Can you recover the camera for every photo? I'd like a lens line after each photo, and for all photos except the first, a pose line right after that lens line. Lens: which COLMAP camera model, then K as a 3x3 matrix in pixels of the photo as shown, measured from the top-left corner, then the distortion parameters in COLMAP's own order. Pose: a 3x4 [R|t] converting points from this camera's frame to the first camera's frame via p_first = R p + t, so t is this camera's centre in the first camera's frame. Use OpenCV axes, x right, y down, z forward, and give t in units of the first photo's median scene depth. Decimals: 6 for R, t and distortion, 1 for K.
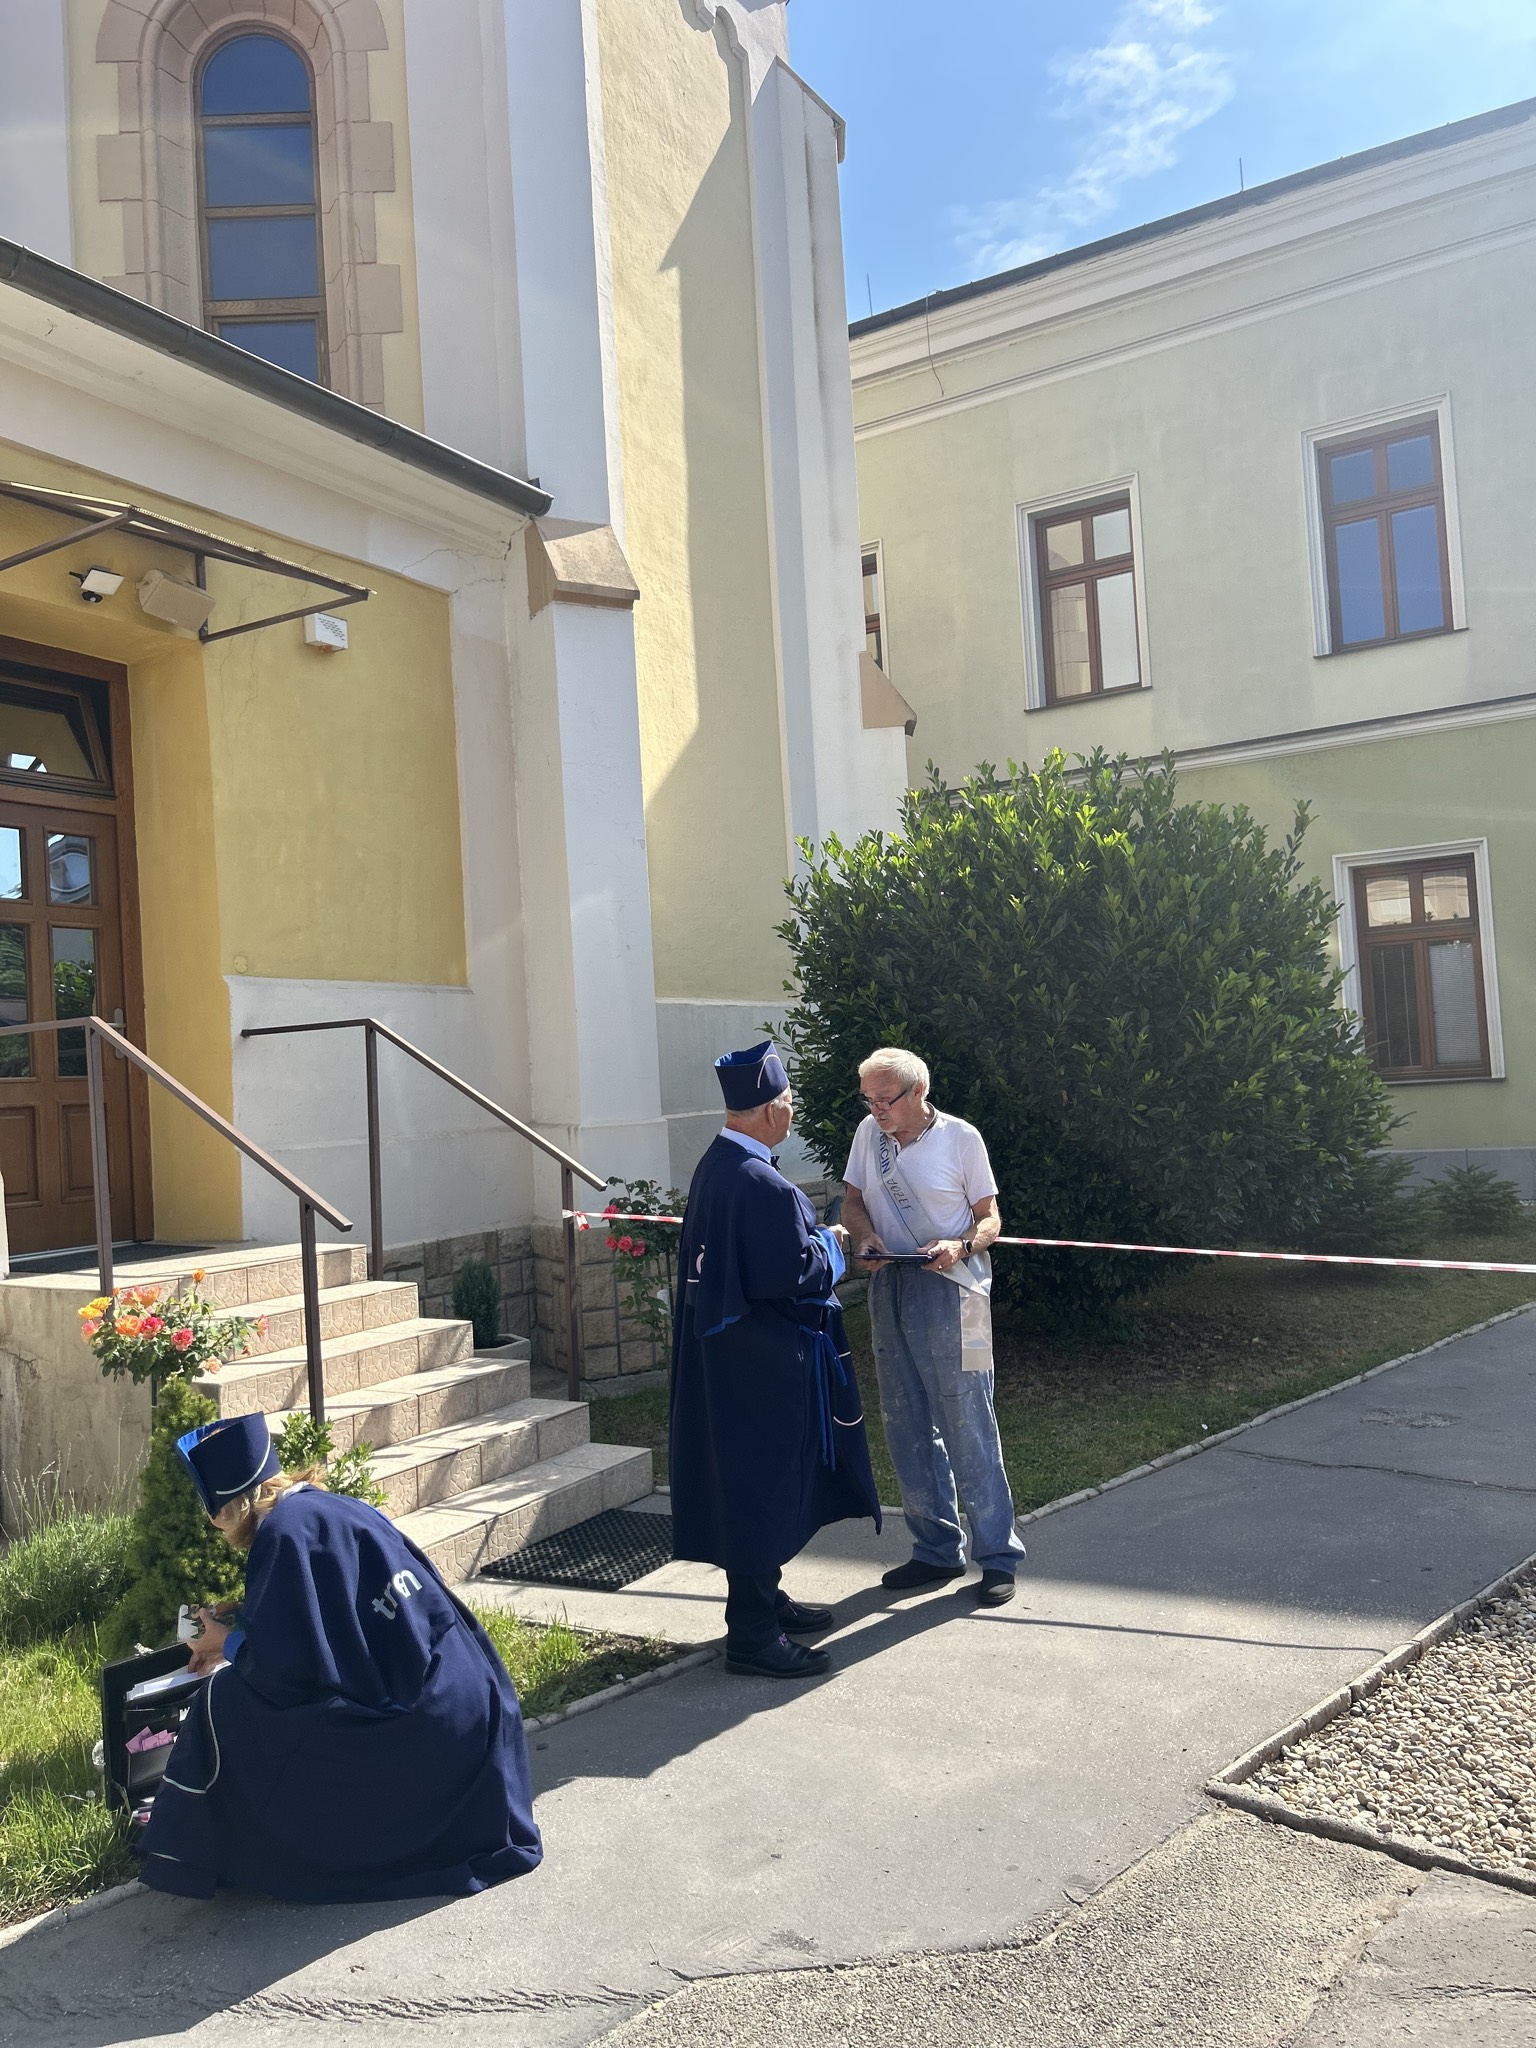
lens RADIAL K [[1511.9, 0, 768.4], [0, 1511.9, 1037.7], [0, 0, 1]] dist [0.148286, -0.320583]
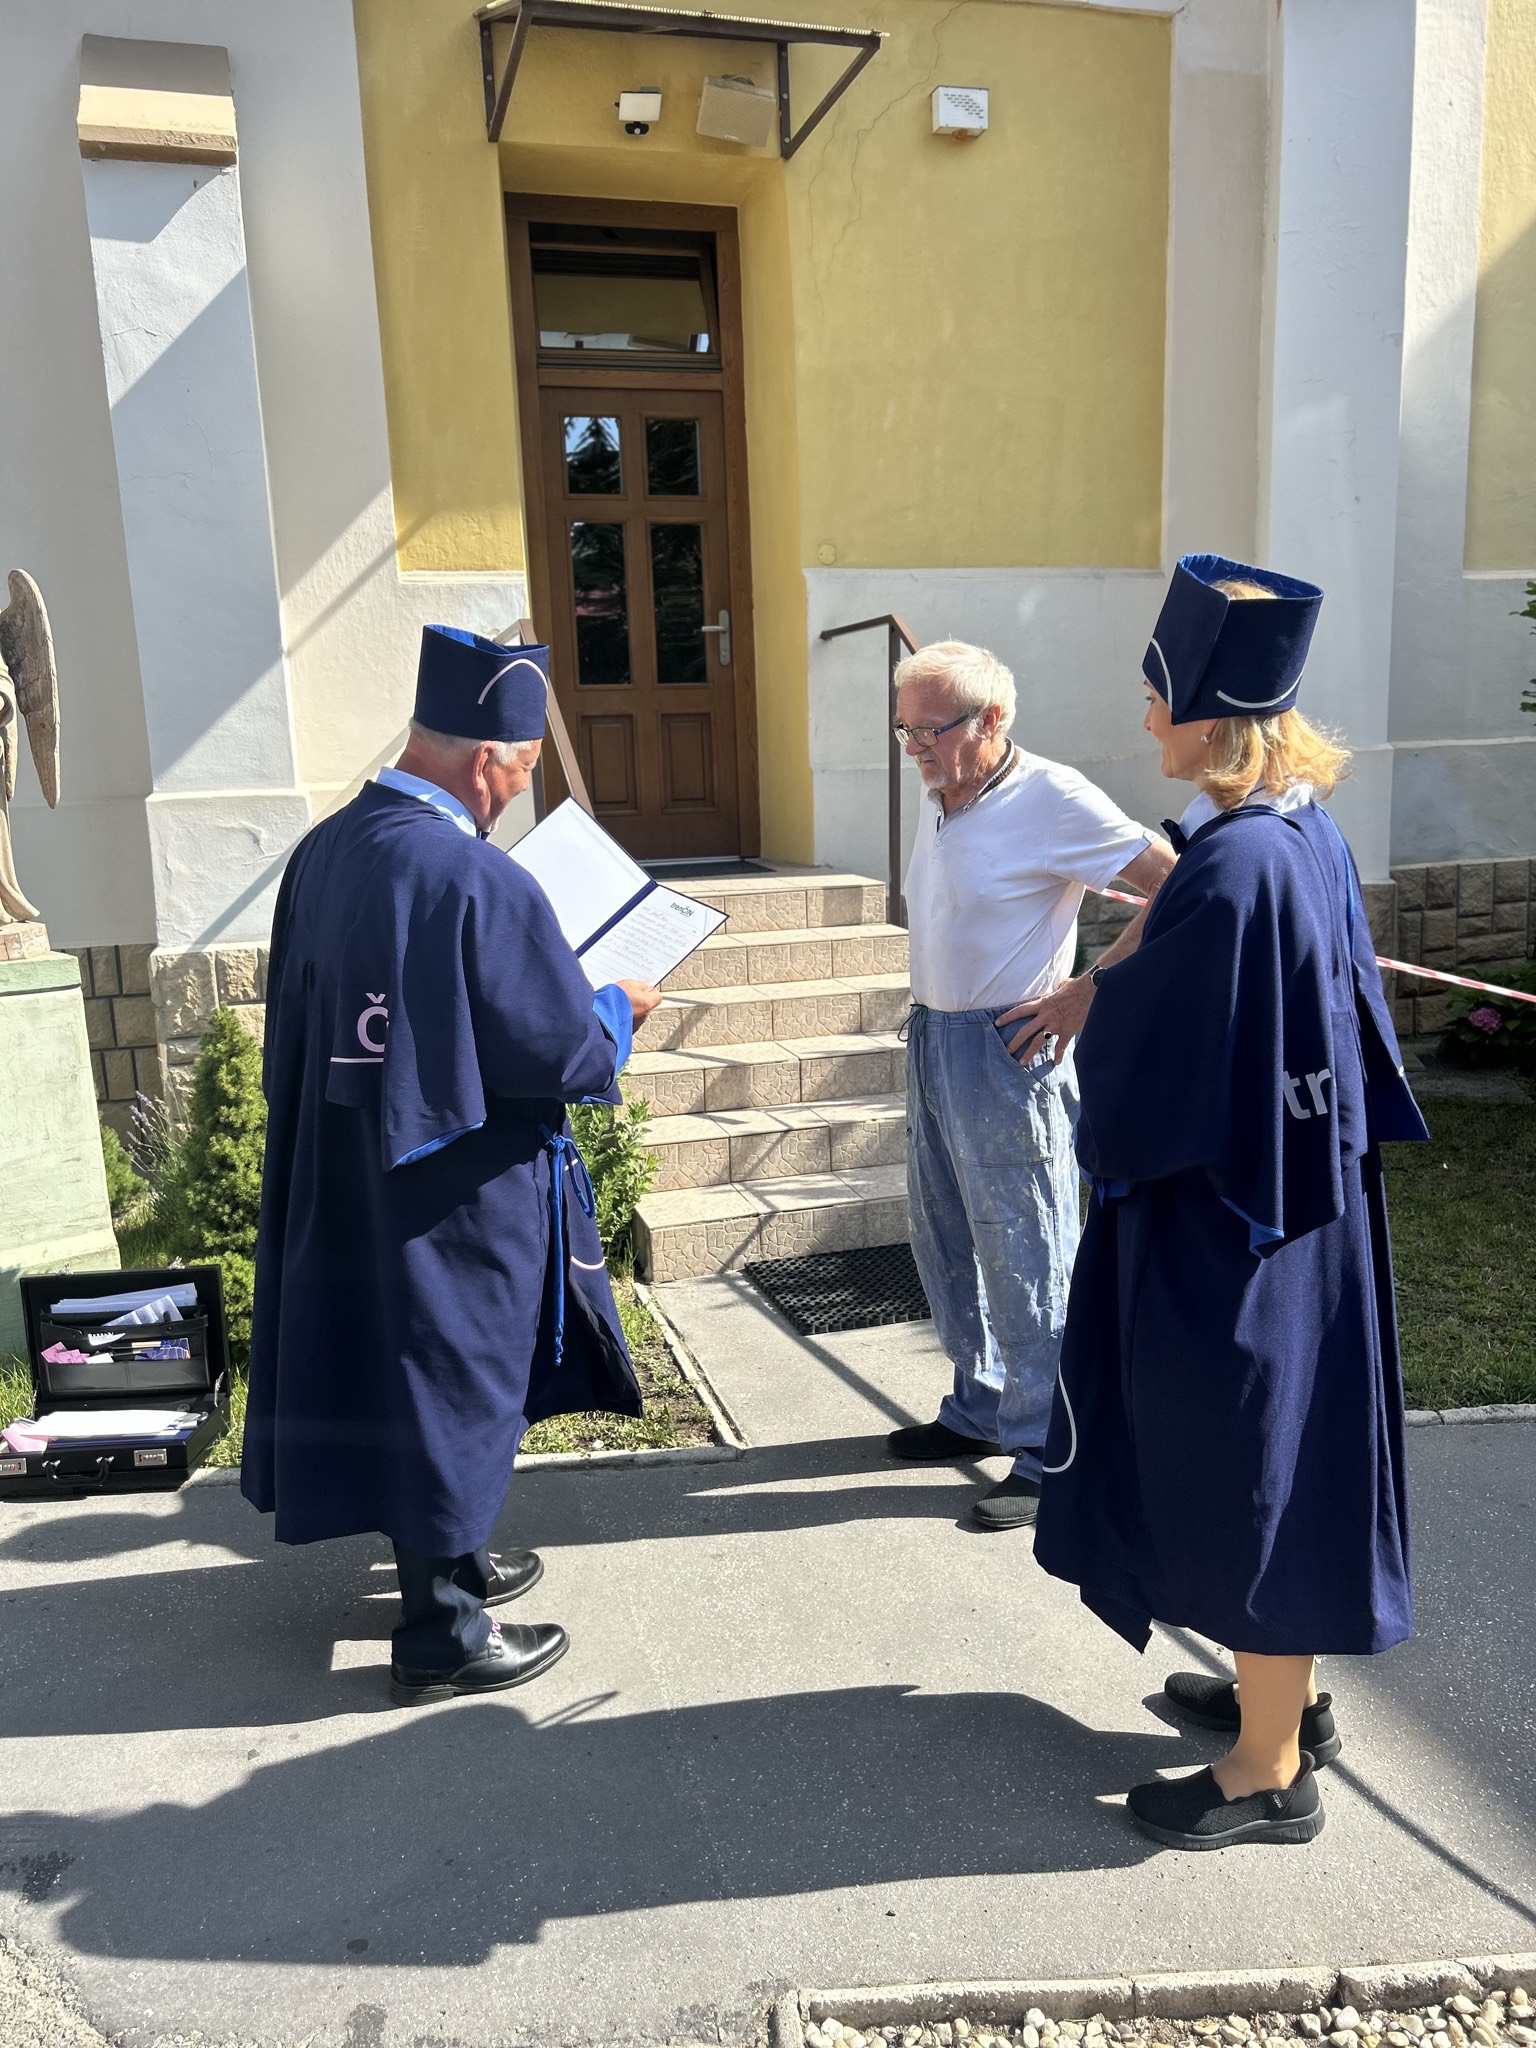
lens RADIAL K [[1524.2, 0, 767.9], [0, 1524.2, 1032.5], [0, 0, 1]] dist [0.047681, -0.050461]
pose [[0.728719, 0.155371, -0.666954, 0.268158], [0.012671, 0.970697, 0.239974, 0.007860], [0.684695, -0.183325, 0.705397, 0.299833]]
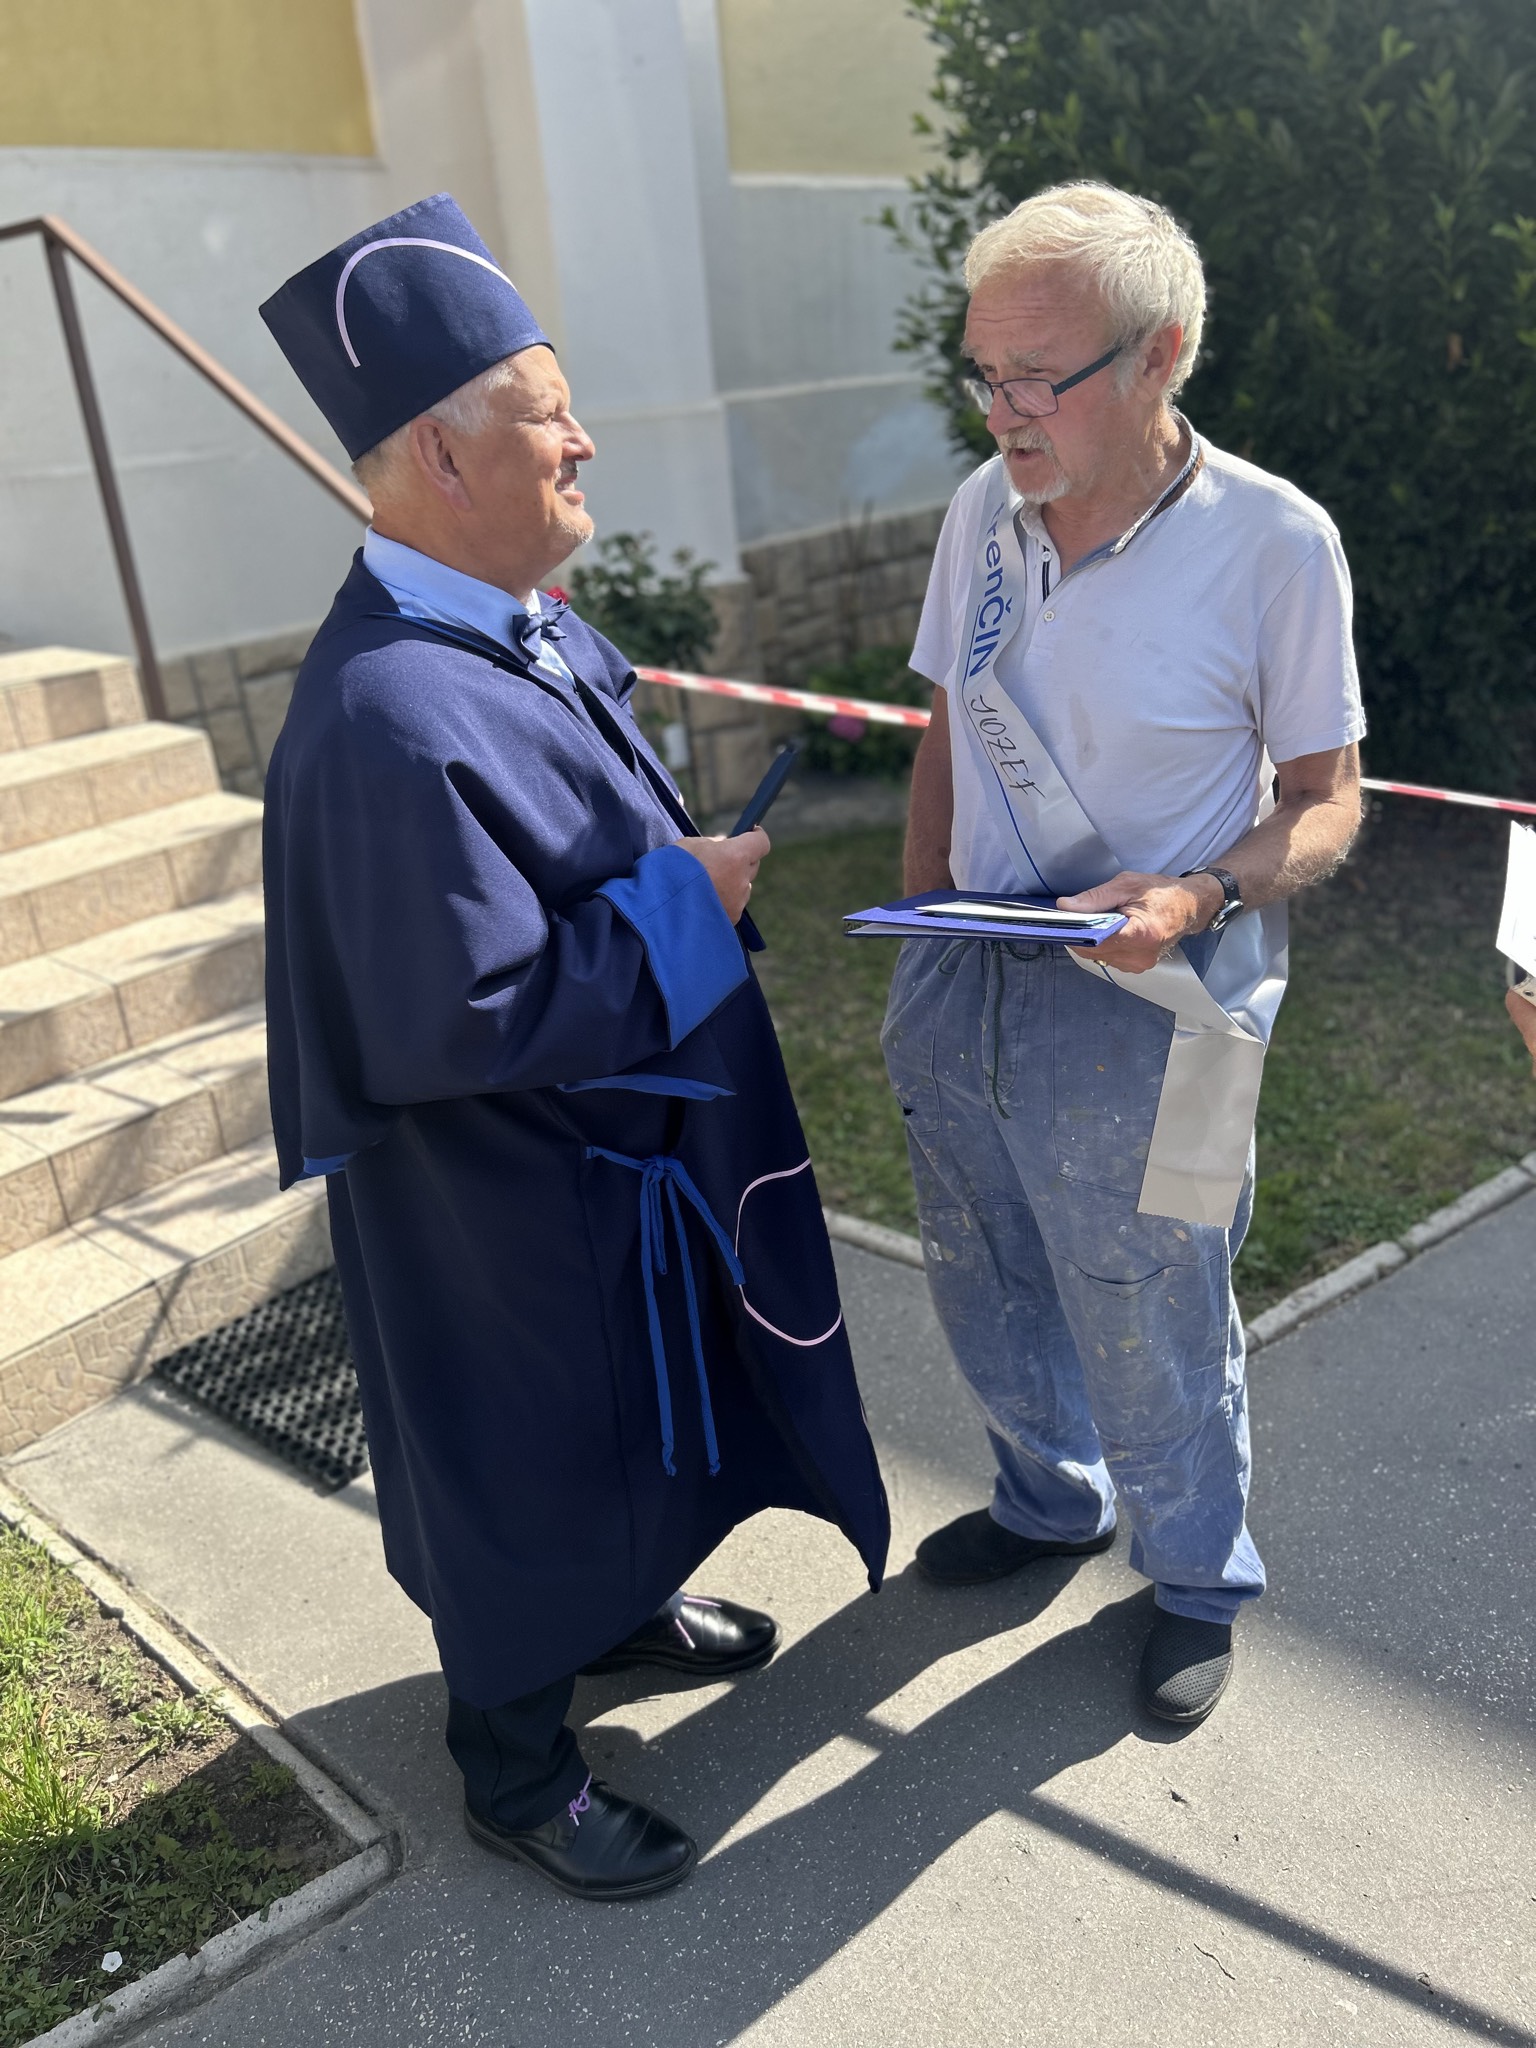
lens RADIAL K [[1528.1, 0, 768.0], [0, 1528.1, 1024.0], [0, 0, 1]] dist [0.041905, -0.050570]
pose [[0.984402, 0.050297, -0.168590, 0.074186], [0.029347, 0.897893, 0.439235, 0.010032], [0.173468, -0.437331, 0.882412, 0.439970]]
